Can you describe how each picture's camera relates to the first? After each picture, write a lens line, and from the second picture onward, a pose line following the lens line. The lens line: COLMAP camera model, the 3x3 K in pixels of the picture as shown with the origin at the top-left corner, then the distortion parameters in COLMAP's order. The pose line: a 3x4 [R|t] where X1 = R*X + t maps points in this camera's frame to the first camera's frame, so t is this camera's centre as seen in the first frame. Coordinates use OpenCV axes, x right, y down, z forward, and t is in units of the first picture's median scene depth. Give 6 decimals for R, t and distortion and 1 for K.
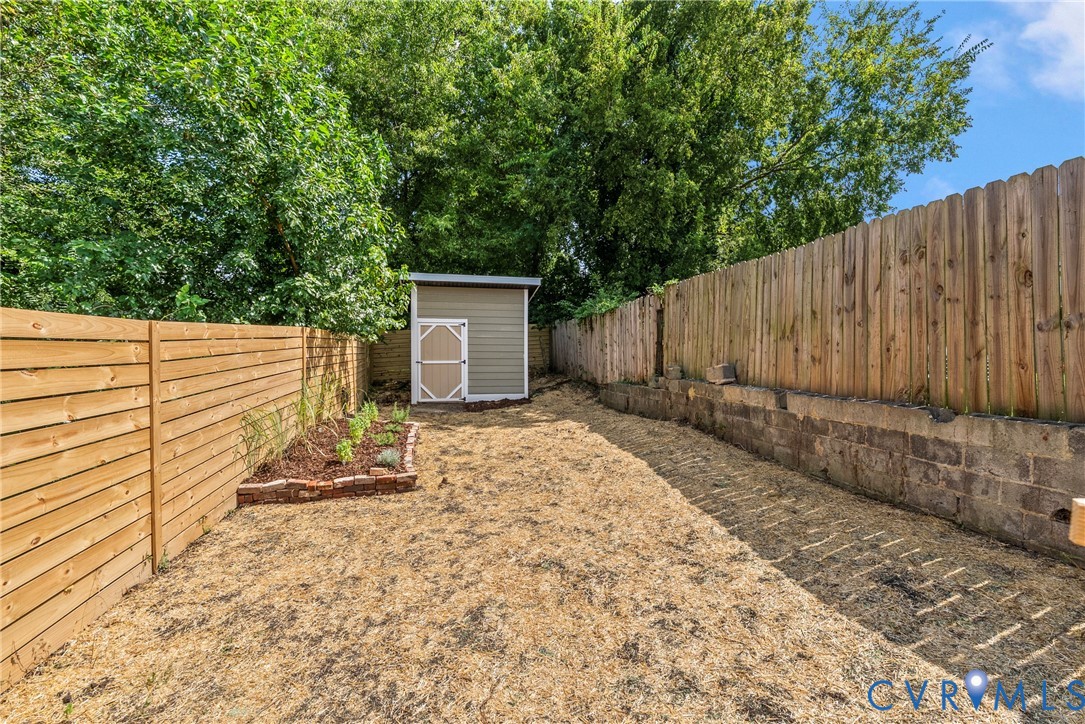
lens RADIAL K [[483.0, 0, 542.7], [0, 483.0, 363.7], [0, 0, 1]] dist [-0.001014, -0.000052]
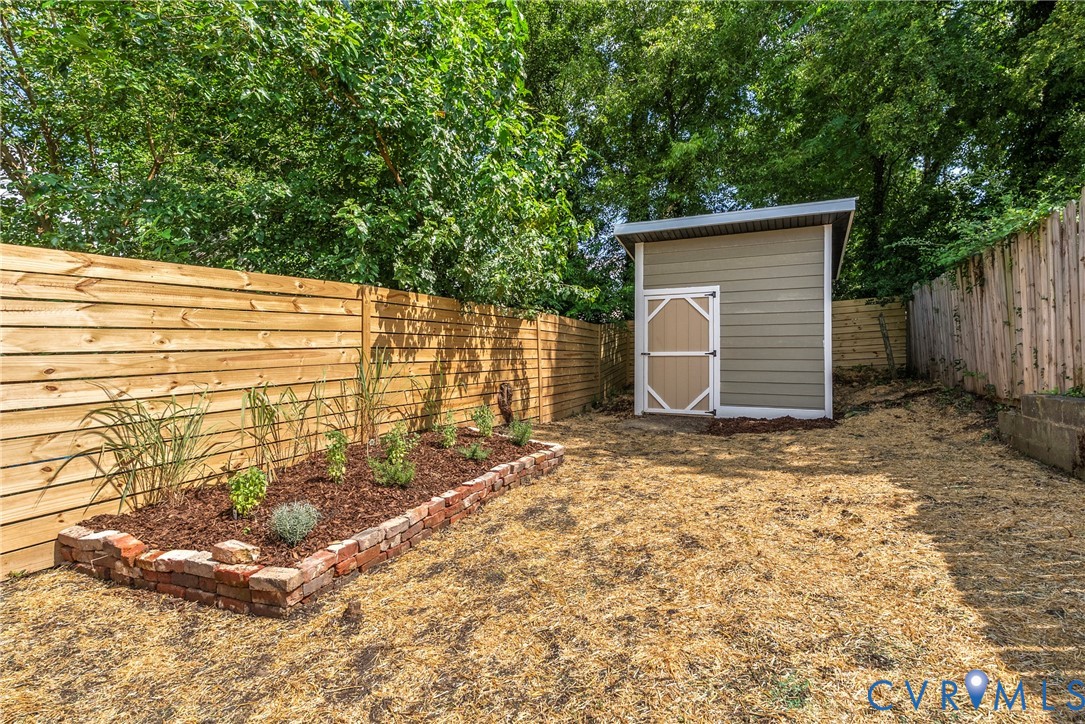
lens RADIAL K [[499.8, 0, 544.6], [0, 499.8, 357.3], [0, 0, 1]] dist [-0.002529, -0.000388]
pose [[0.775683, -0.003186, -0.631114, 0.078674], [-0.015619, 0.999584, -0.024243, 0.021000], [0.630929, 0.028663, 0.775311, 0.358880]]
